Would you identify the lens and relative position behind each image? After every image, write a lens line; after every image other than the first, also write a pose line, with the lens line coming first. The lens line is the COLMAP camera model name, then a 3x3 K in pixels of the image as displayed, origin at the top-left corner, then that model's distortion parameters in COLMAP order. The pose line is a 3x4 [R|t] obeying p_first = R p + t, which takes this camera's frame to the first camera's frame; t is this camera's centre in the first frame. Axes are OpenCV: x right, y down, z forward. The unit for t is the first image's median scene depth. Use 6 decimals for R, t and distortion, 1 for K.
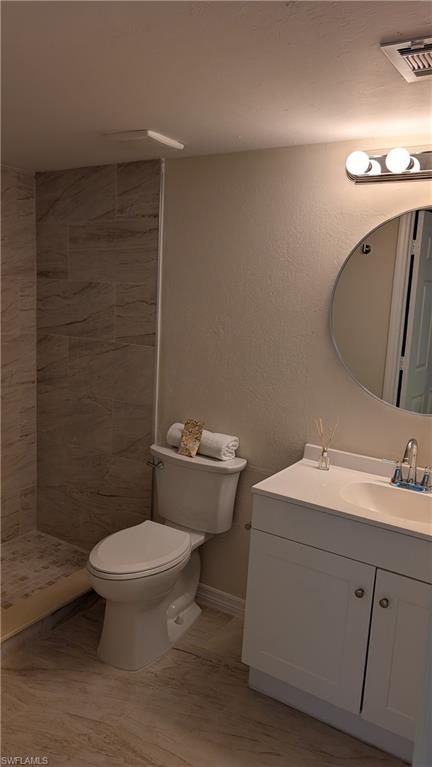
lens RADIAL K [[563.4, 0, 214.7], [0, 563.4, 377.4], [0, 0, 1]] dist [0.023575, -0.031290]
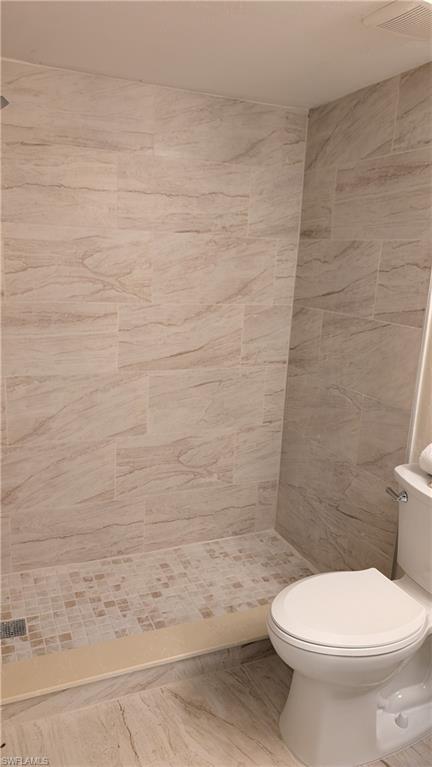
lens RADIAL K [[563.4, 0, 208.3], [0, 563.4, 380.3], [0, 0, 1]] dist [0.023575, -0.031290]
pose [[0.823979, 0.114707, -0.554889, 0.067637], [-0.092914, 0.993391, 0.067382, -0.012097], [0.558951, -0.003964, 0.829191, 0.239954]]
